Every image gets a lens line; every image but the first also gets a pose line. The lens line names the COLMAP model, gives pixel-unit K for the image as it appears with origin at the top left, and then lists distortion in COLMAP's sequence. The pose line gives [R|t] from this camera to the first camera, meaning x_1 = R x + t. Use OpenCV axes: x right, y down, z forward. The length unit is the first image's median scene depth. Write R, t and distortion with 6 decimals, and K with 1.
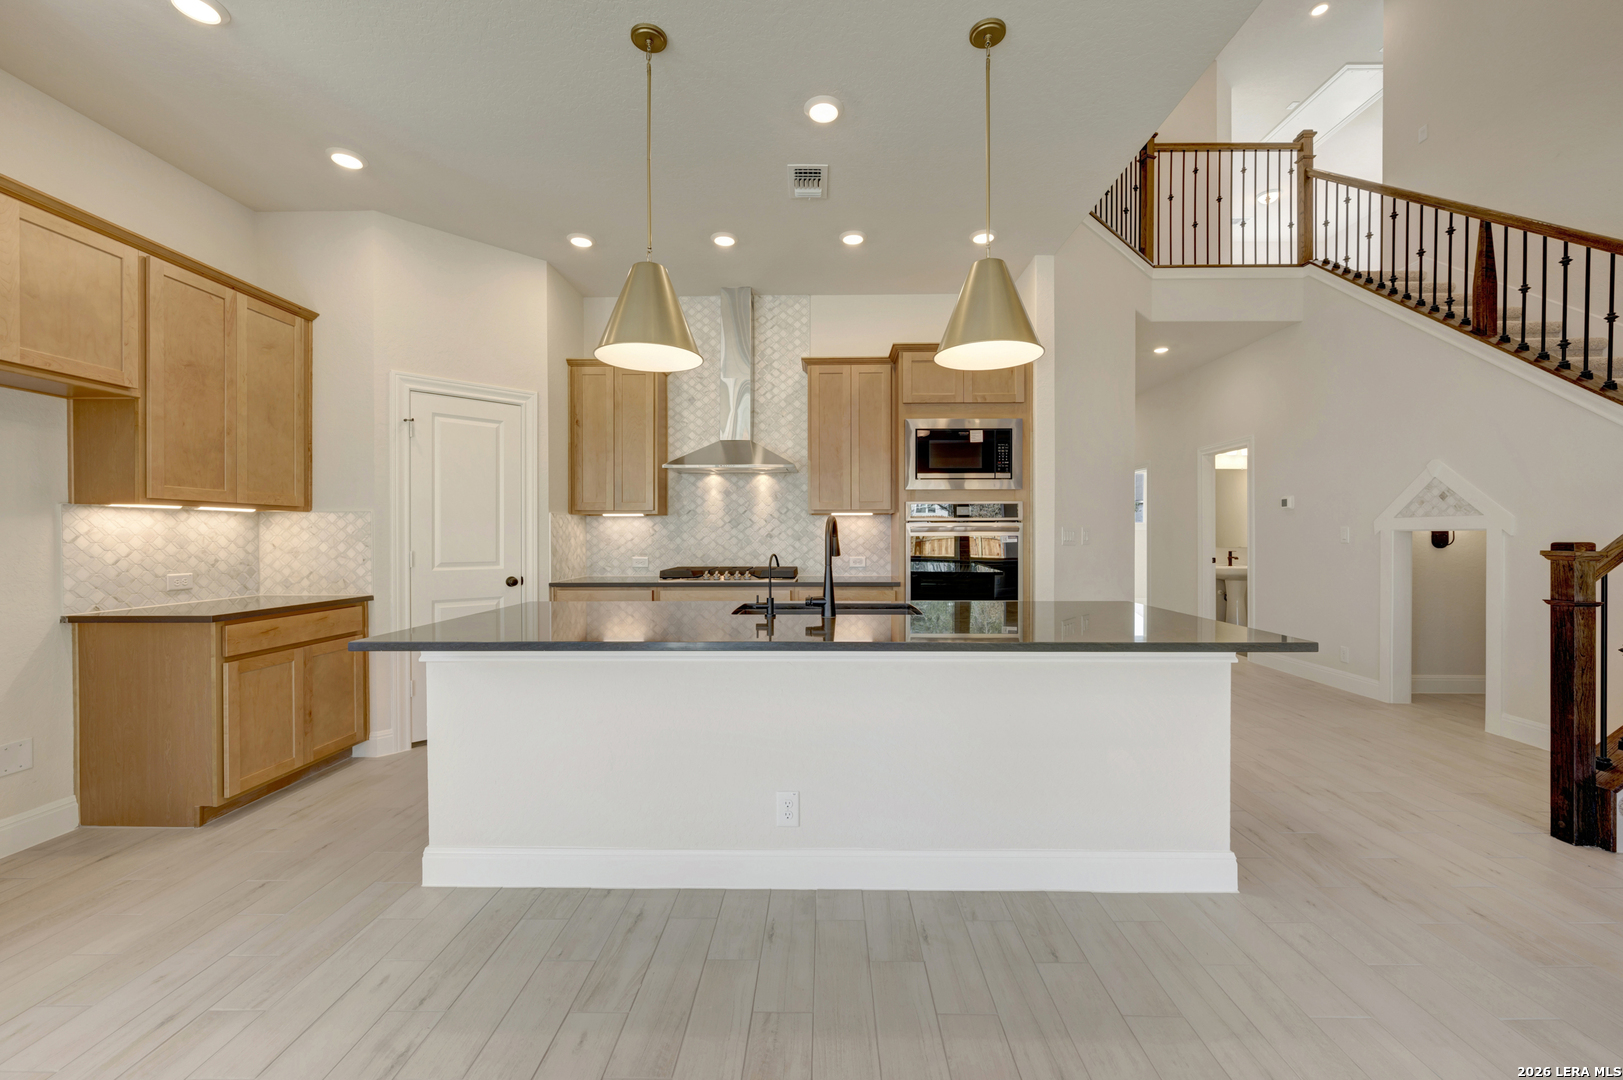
lens RADIAL K [[638.8, 0, 810.0], [0, 638.8, 540.5], [0, 0, 1]] dist [-0.000551, 0.000249]
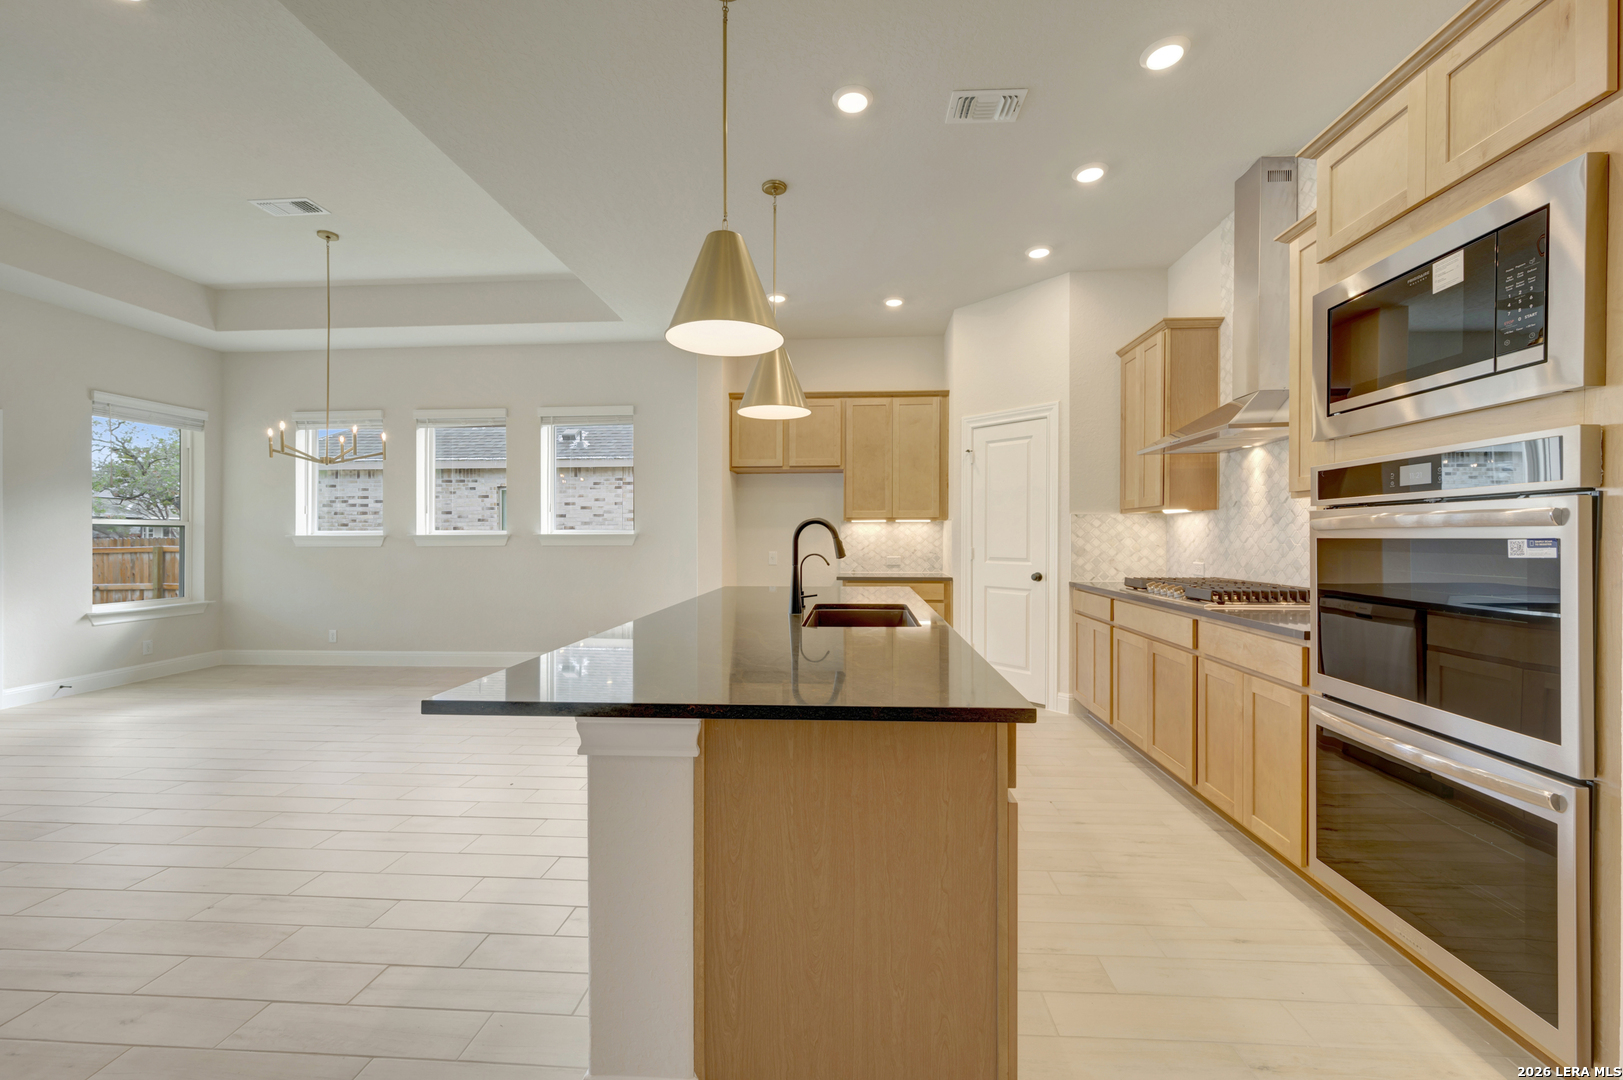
lens RADIAL K [[638.8, 0, 815.9], [0, 638.8, 535.8], [0, 0, 1]] dist [-0.000551, 0.000249]
pose [[-0.044549, 0.000765, -0.999007, 0.668414], [-0.006593, 0.999978, 0.001060, -0.006545], [0.998985, 0.006633, -0.044543, 0.661106]]
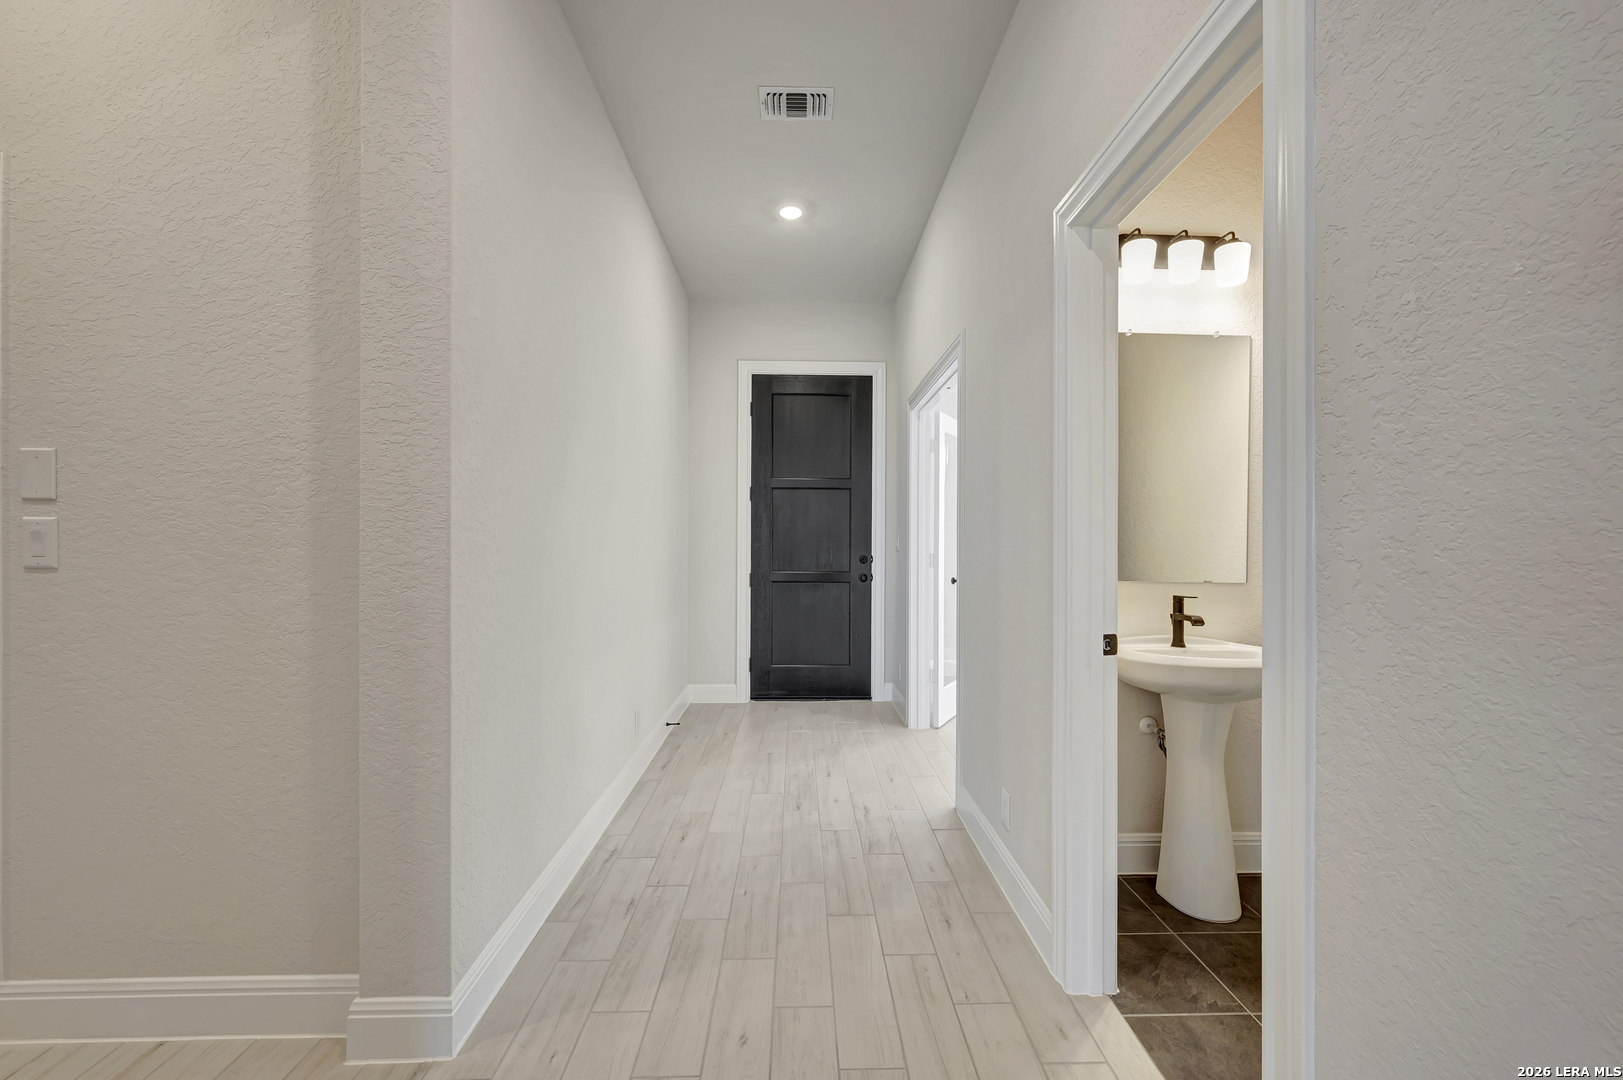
lens RADIAL K [[638.8, 0, 814.7], [0, 638.8, 539.2], [0, 0, 1]] dist [-0.000551, 0.000249]
pose [[0.998336, 0.006967, 0.057241, 0.832505], [-0.006649, 0.999961, -0.005756, -0.015665], [-0.057279, 0.005366, 0.998344, 1.256863]]
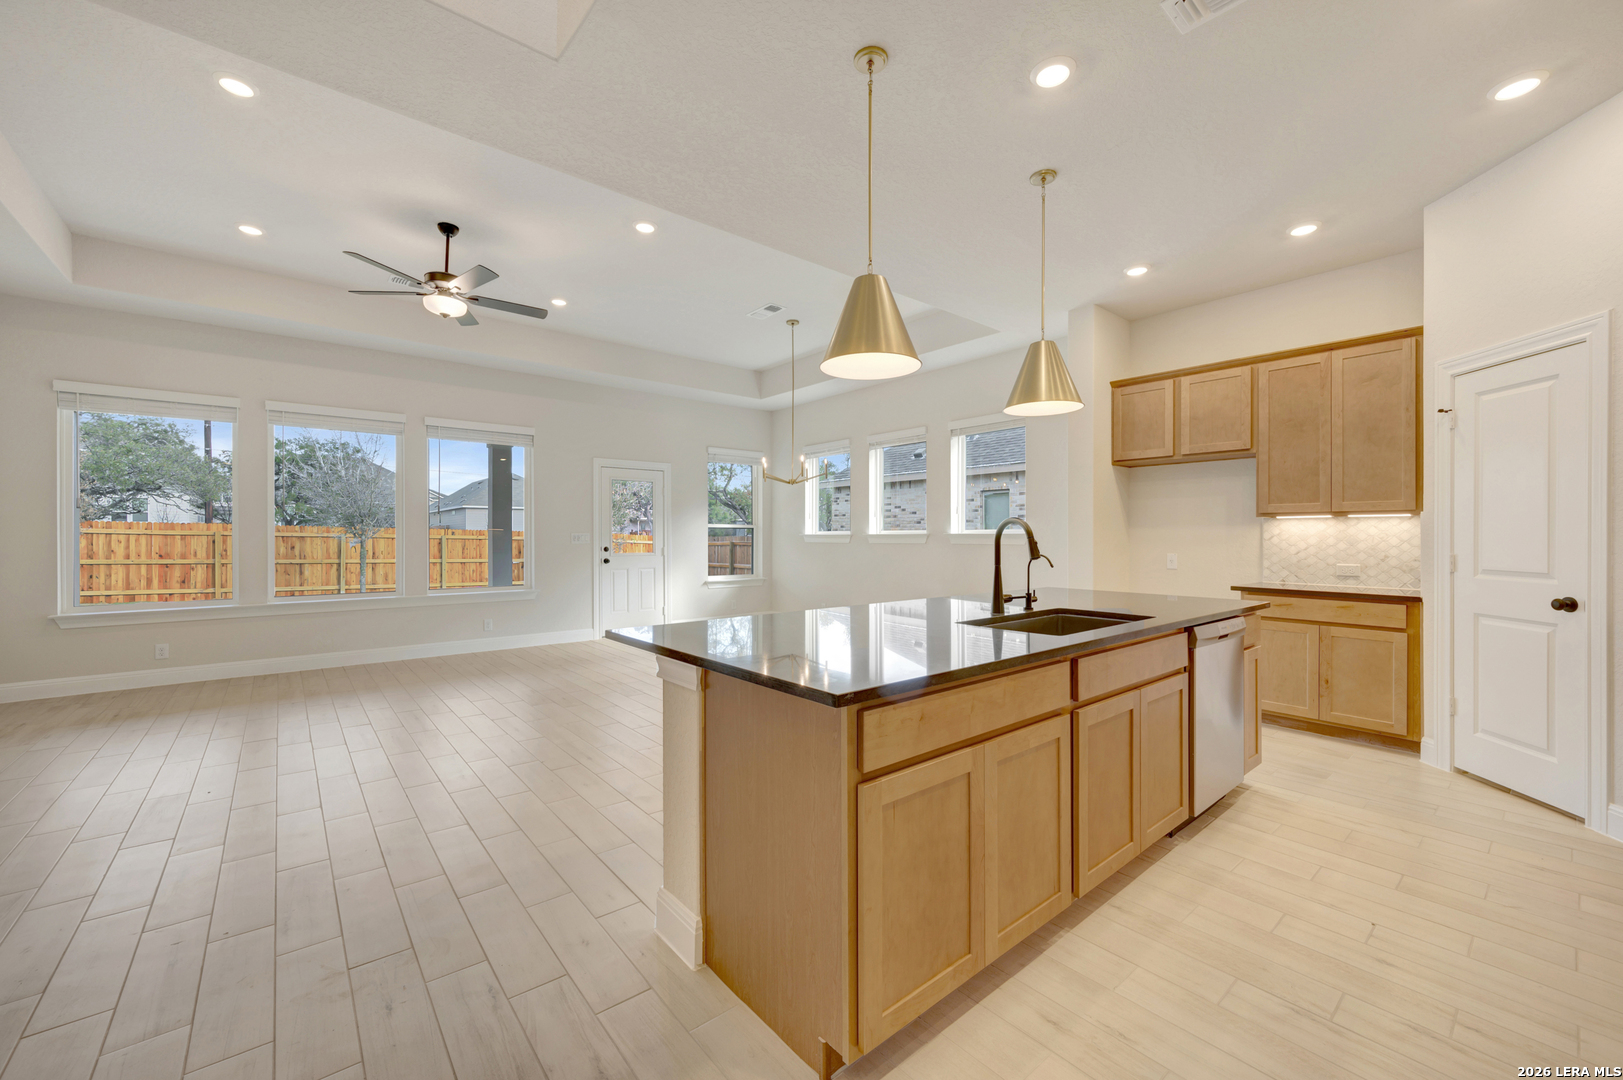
lens RADIAL K [[638.8, 0, 812.4], [0, 638.8, 534.5], [0, 0, 1]] dist [-0.000551, 0.000249]
pose [[-0.754402, 0.000833, -0.656412, 0.591528], [-0.004662, 0.999967, 0.006628, -0.011583], [0.656396, 0.008060, -0.754373, 0.984691]]
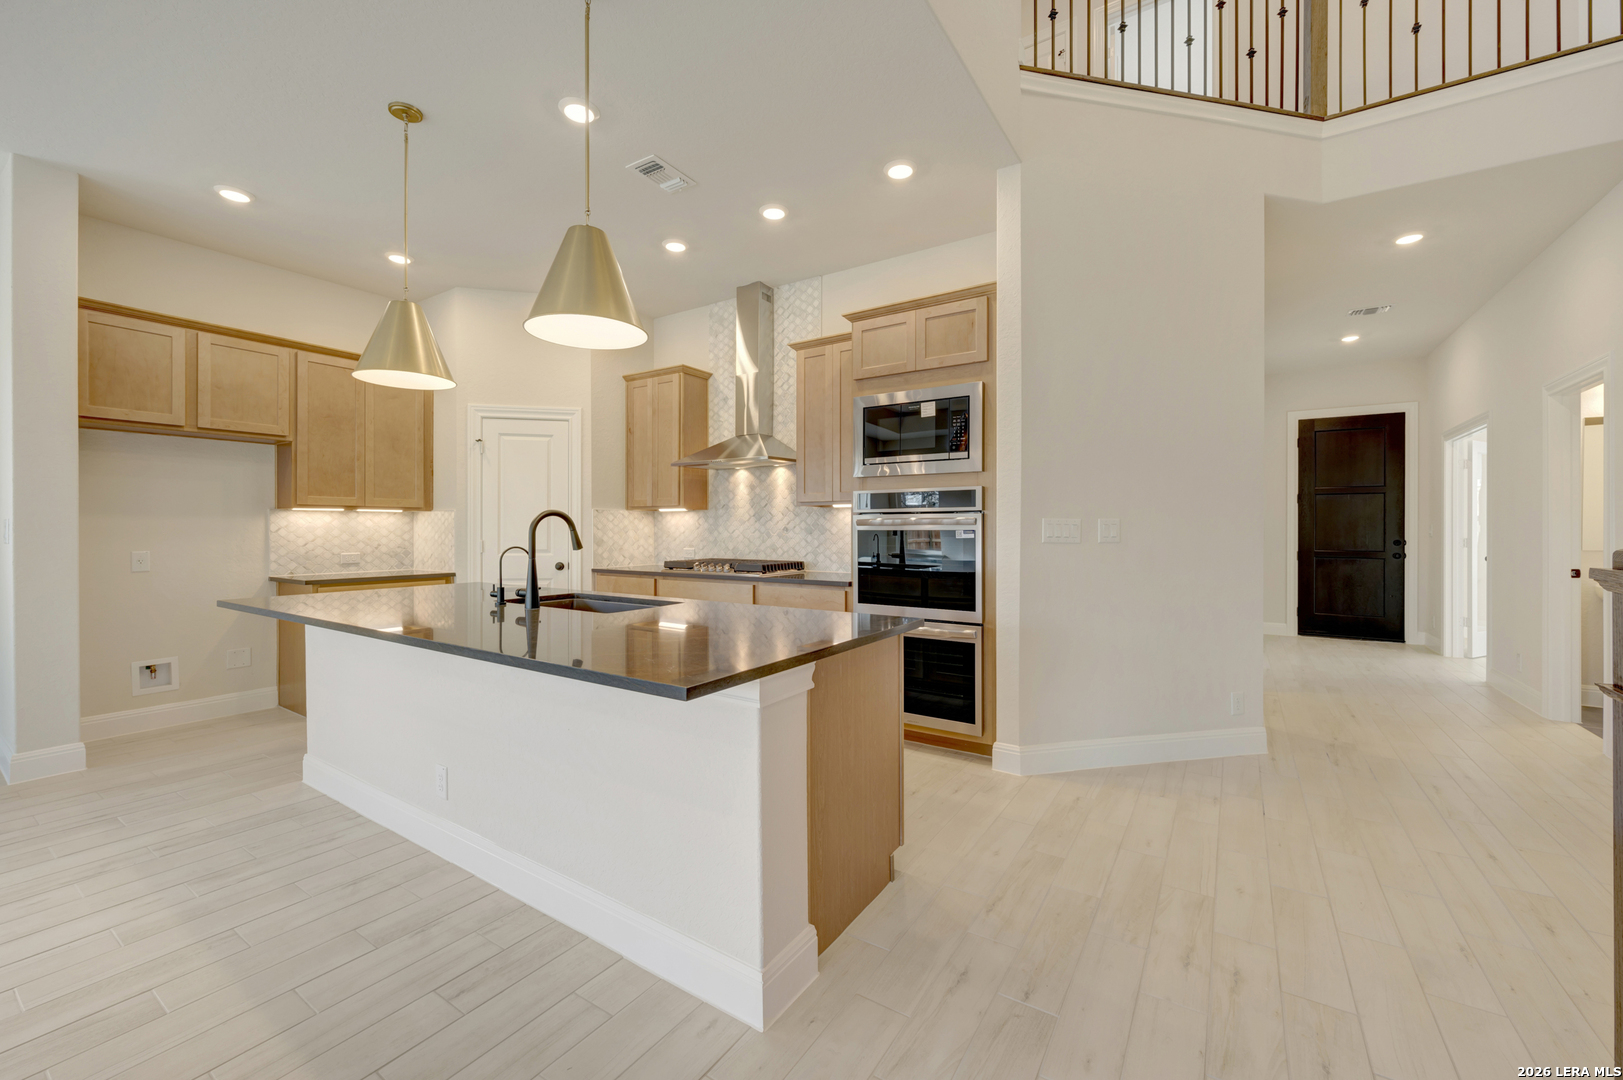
lens RADIAL K [[638.8, 0, 813.5], [0, 638.8, 530.7], [0, 0, 1]] dist [-0.000551, 0.000249]
pose [[0.847202, 0.003839, -0.531258, 0.588148], [-0.006195, 0.999977, -0.002654, -0.003128], [0.531235, 0.005540, 0.847206, 0.226664]]
